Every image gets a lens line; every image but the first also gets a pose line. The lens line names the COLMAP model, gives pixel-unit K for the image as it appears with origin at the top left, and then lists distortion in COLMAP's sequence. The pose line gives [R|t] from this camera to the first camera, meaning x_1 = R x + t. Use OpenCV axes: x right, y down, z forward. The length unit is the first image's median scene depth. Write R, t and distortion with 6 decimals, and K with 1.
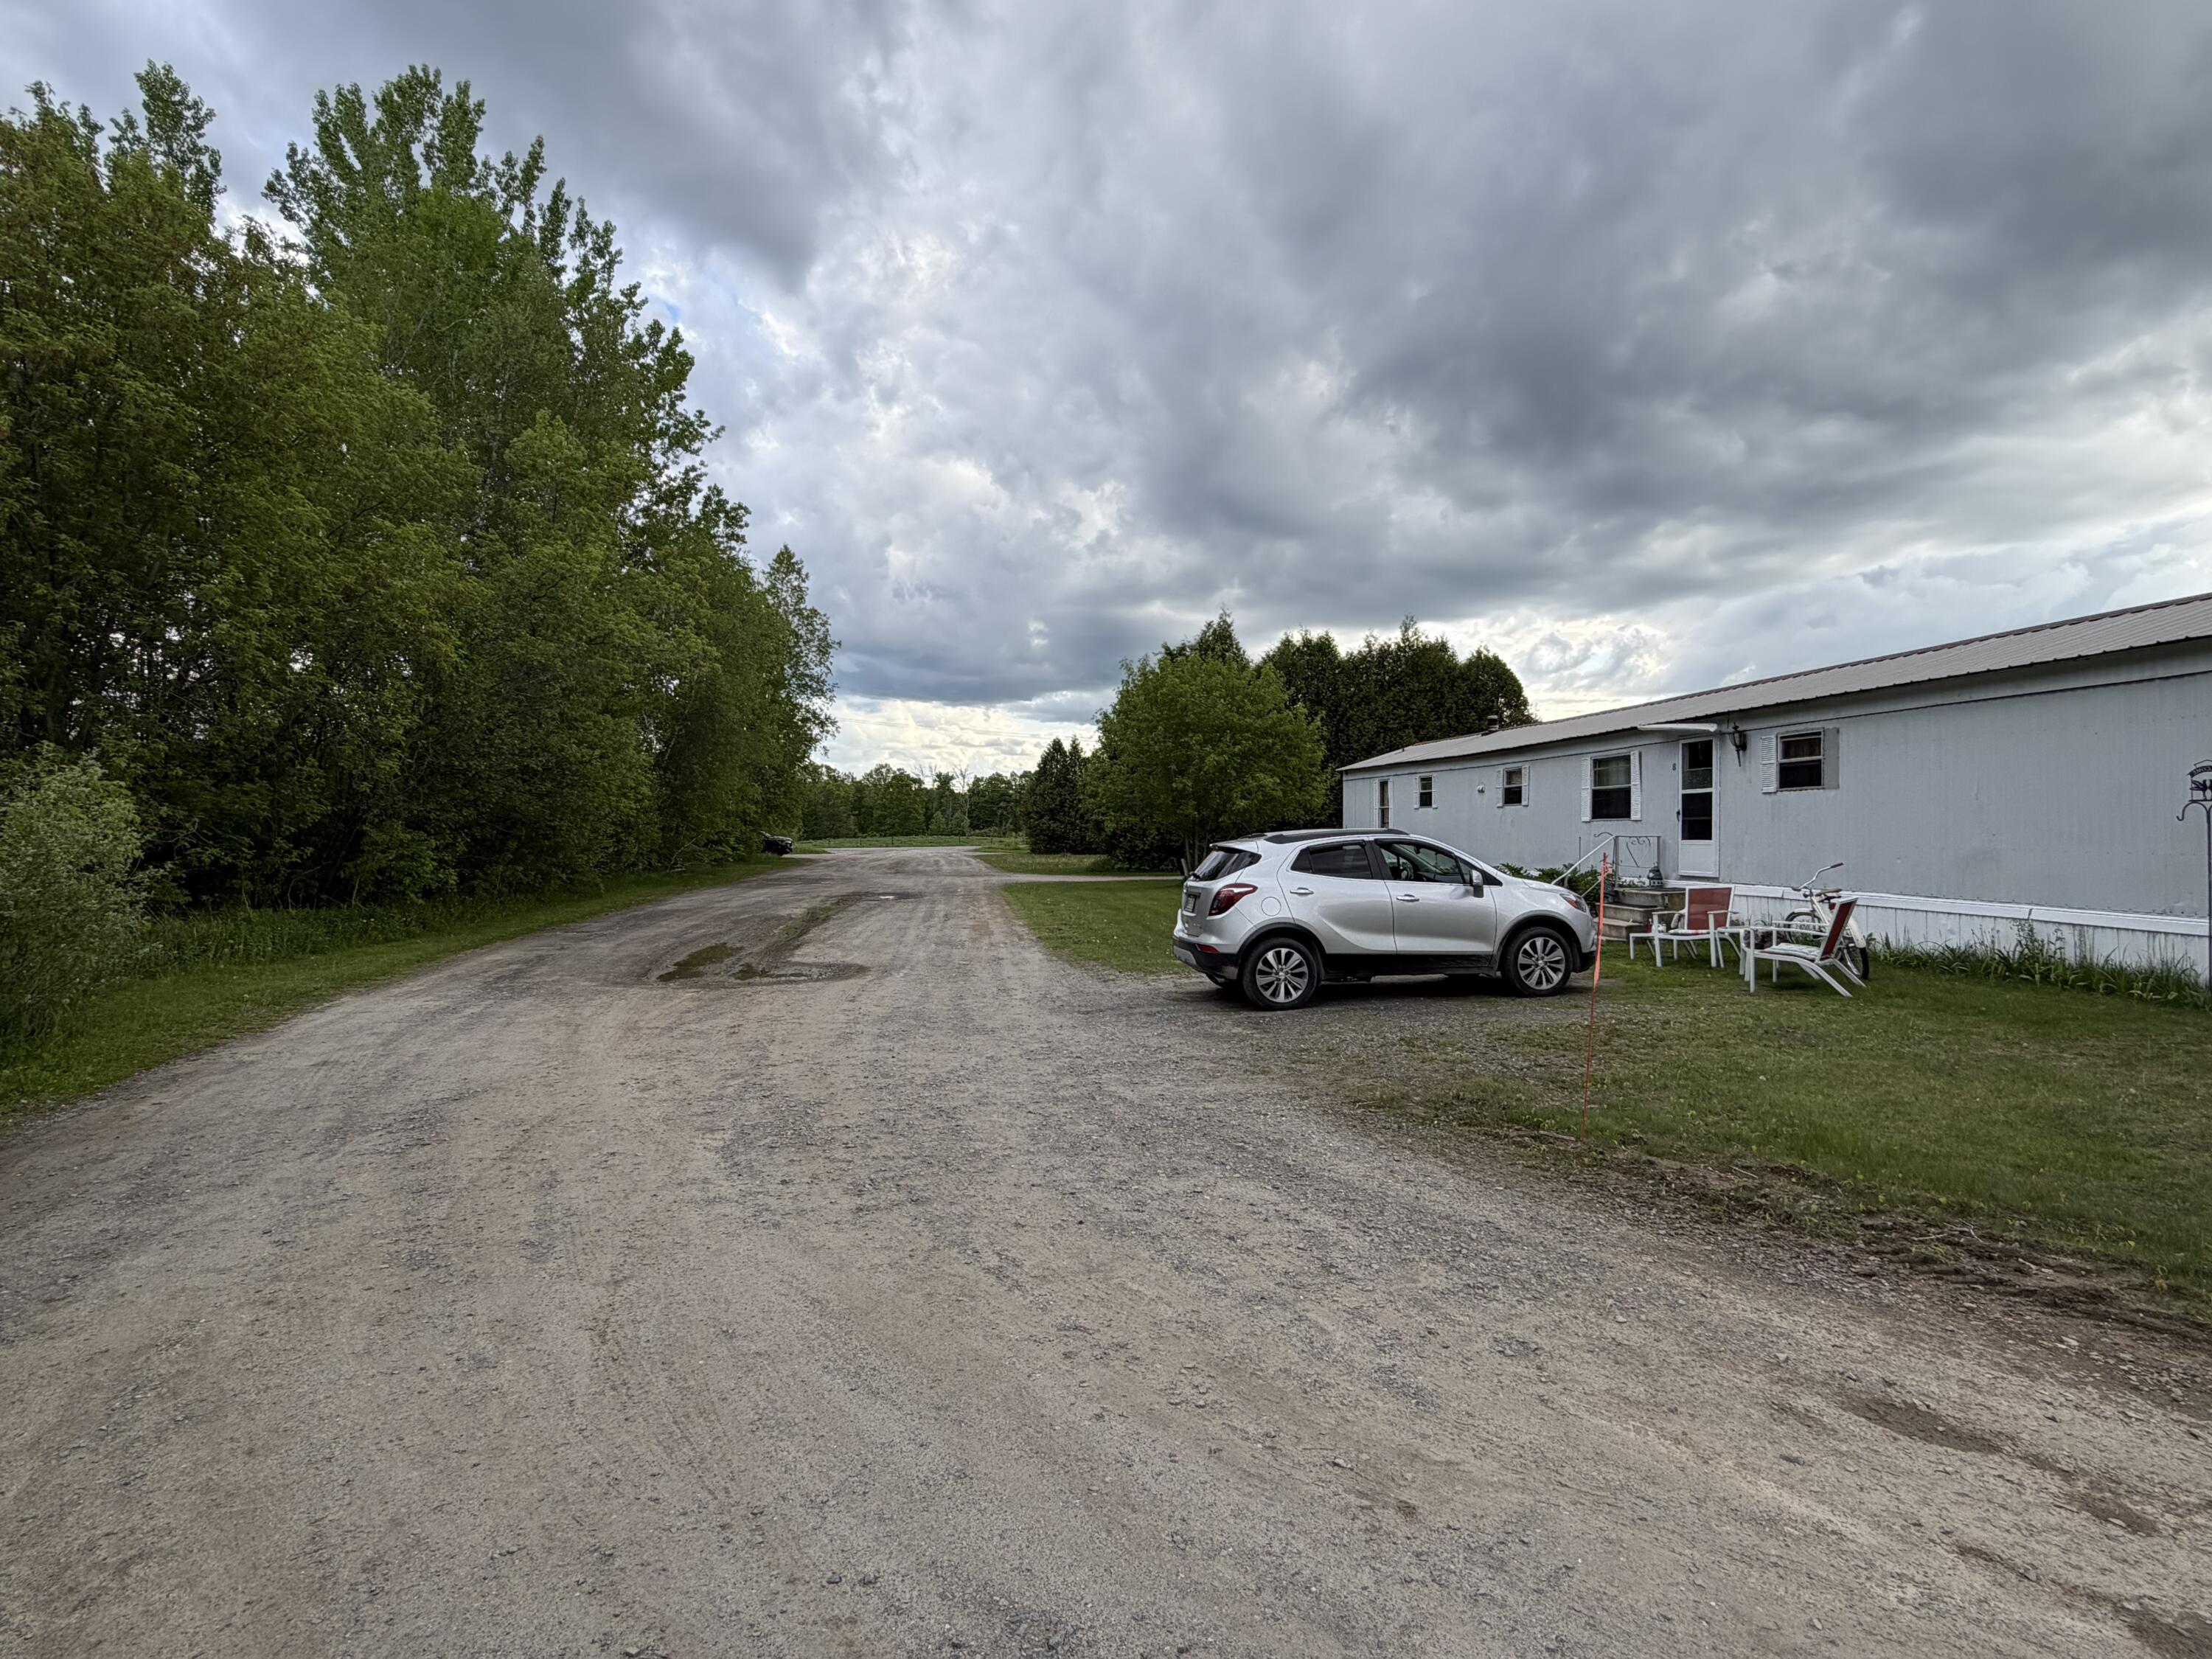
lens RADIAL K [[1159.8, 0, 1106.0], [0, 1159.8, 829.5], [0, 0, 1]] dist [-0.015634, 0.001815]
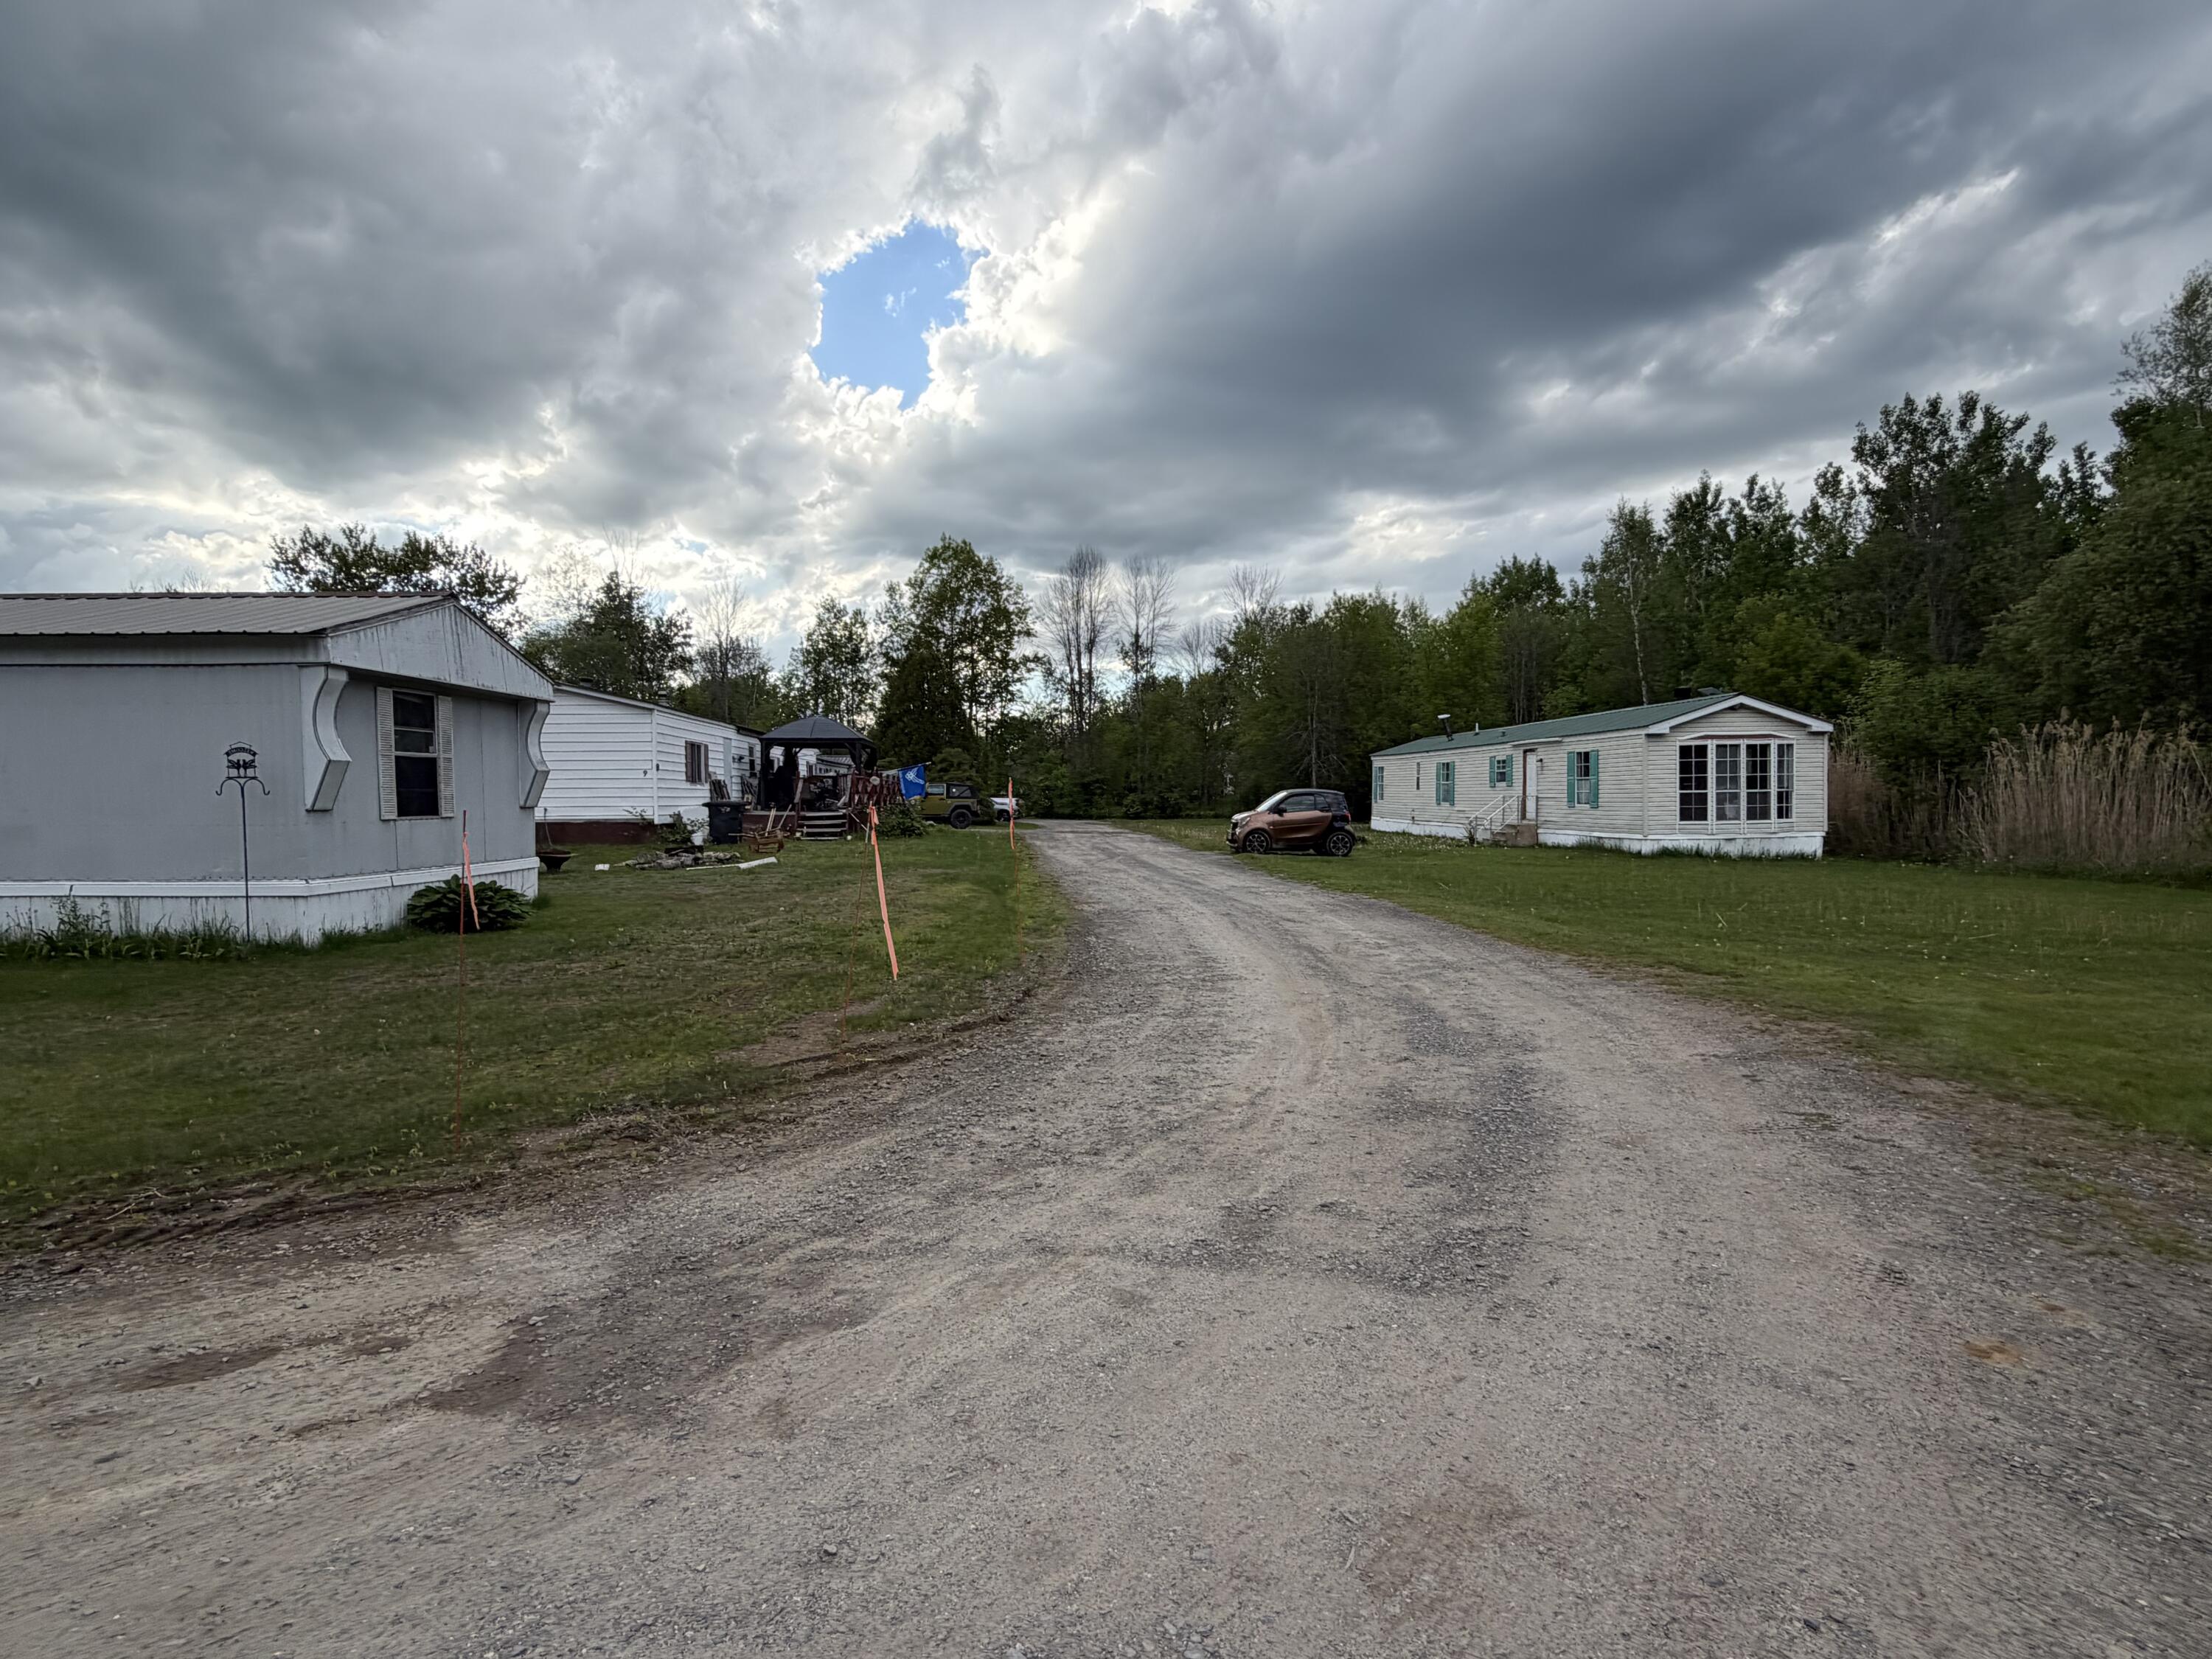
lens RADIAL K [[1159.8, 0, 1106.0], [0, 1159.8, 829.5], [0, 0, 1]] dist [-0.015634, 0.001815]
pose [[0.094725, -0.027729, 0.995117, -0.202637], [0.006971, 0.999606, 0.027191, 0.002534], [-0.995479, 0.004361, 0.094881, 0.060695]]
